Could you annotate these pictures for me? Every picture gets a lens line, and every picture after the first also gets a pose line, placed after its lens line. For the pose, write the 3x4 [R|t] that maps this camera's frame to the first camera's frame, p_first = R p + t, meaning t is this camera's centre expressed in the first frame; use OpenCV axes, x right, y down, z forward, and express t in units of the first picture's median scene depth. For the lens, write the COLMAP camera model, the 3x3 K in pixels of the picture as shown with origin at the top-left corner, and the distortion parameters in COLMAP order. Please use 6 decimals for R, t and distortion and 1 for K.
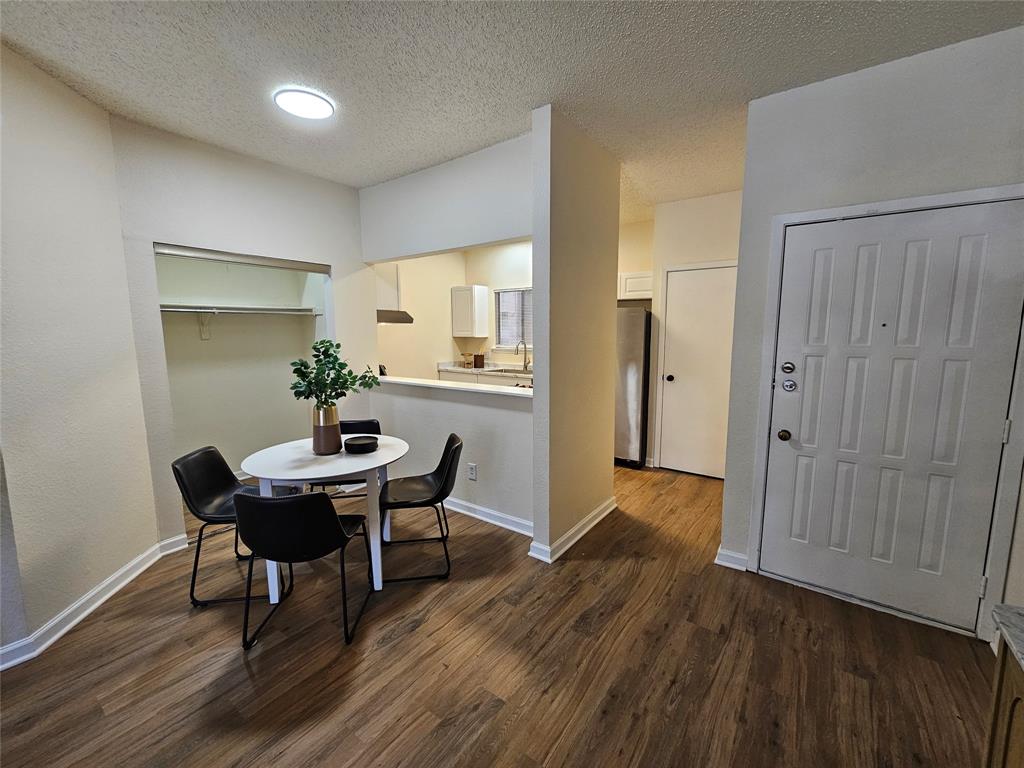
lens RADIAL K [[417.2, 0, 516.7], [0, 417.2, 382.4], [0, 0, 1]] dist [-0.003230, 0.001235]
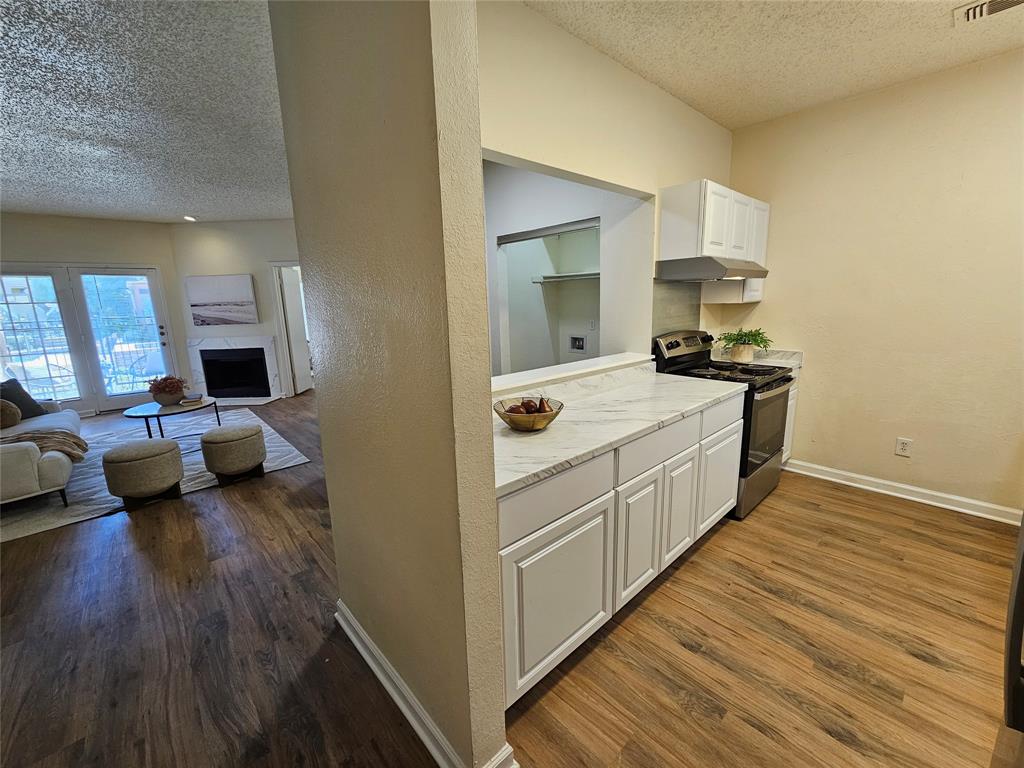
lens RADIAL K [[417.2, 0, 517.9], [0, 417.2, 381.5], [0, 0, 1]] dist [-0.003230, 0.001235]
pose [[-0.193194, 0.197410, -0.961096, 0.492085], [-0.093542, 0.971382, 0.218326, -0.124819], [0.976691, 0.132082, -0.169199, 1.051144]]
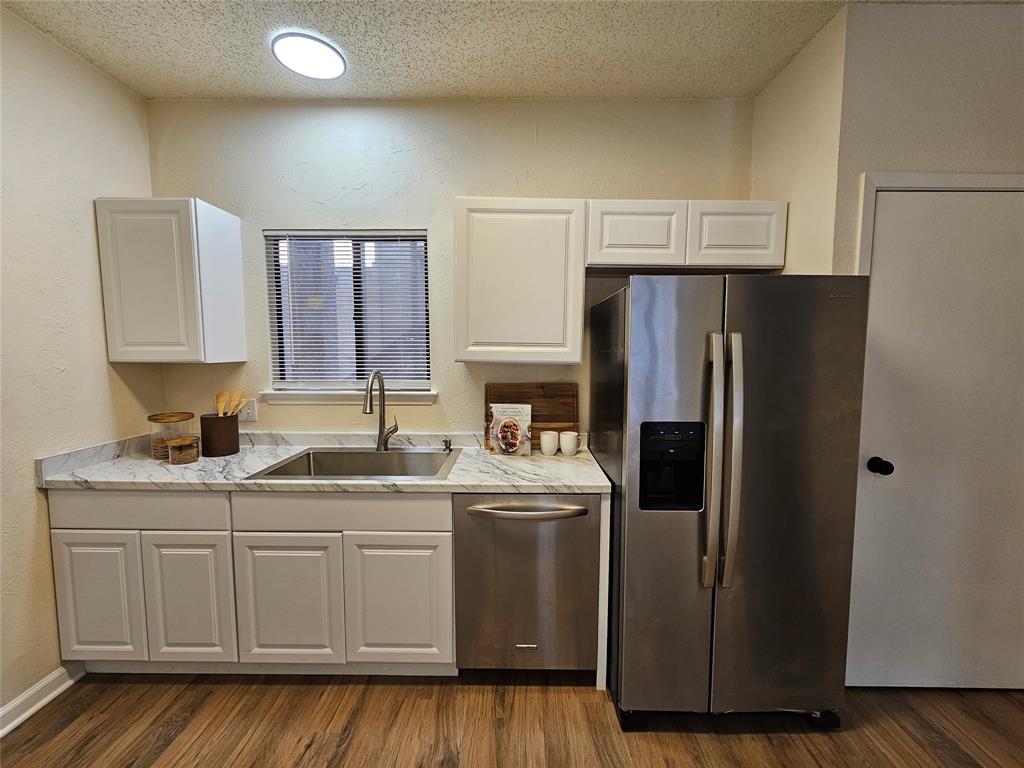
lens RADIAL K [[417.2, 0, 517.3], [0, 417.2, 383.8], [0, 0, 1]] dist [-0.003230, 0.001235]
pose [[0.814692, -0.043854, 0.578233, -0.160220], [0.066719, 0.997603, -0.018343, -0.125393], [-0.576043, 0.053523, 0.815665, 1.073050]]
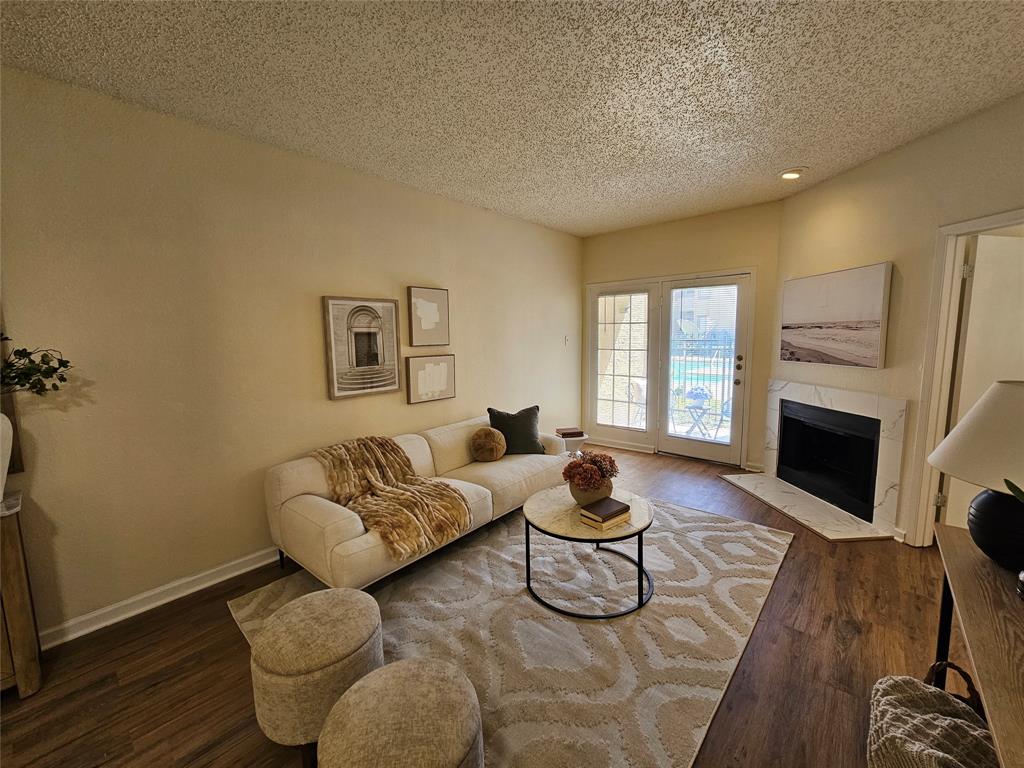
lens RADIAL K [[417.2, 0, 514.5], [0, 417.2, 379.6], [0, 0, 1]] dist [-0.003230, 0.001235]
pose [[-0.995915, 0.009082, 0.089843, -0.448435], [0.030176, 0.971205, 0.236326, -0.065044], [-0.085110, 0.238072, -0.967511, 0.472551]]
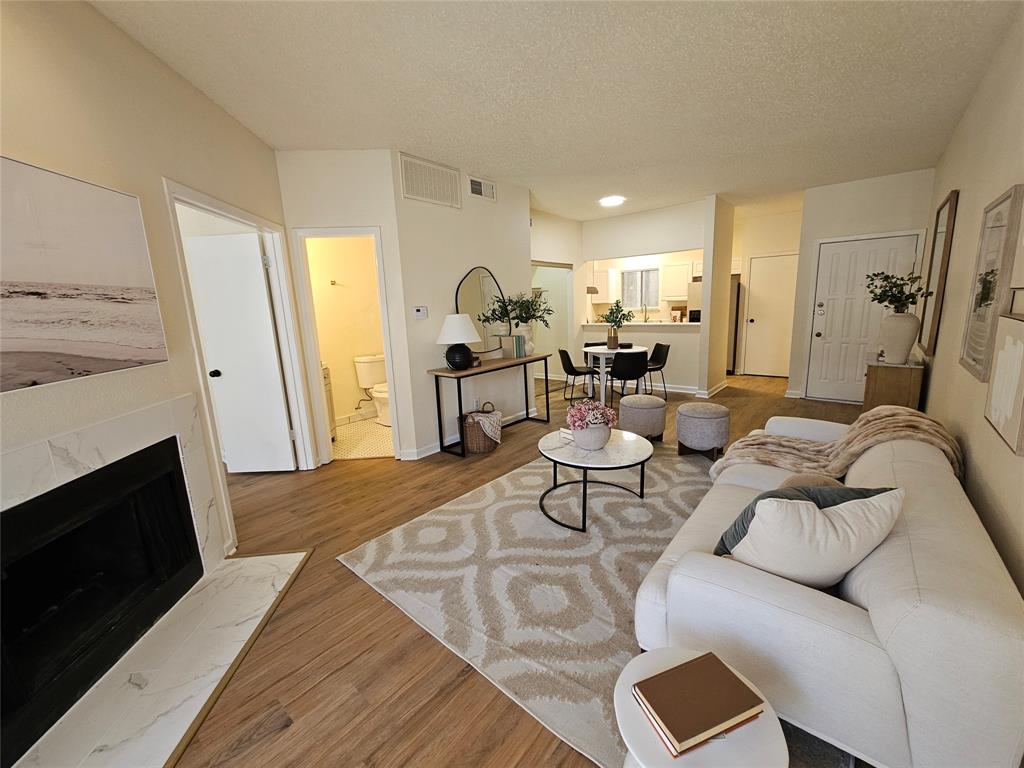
lens RADIAL K [[417.2, 0, 514.6], [0, 417.2, 381.6], [0, 0, 1]] dist [-0.003230, 0.001235]
pose [[0.996921, -0.021022, -0.075538, -0.596740], [0.025253, 0.998139, 0.055497, 0.149483], [0.074231, -0.057234, 0.995597, -0.989535]]
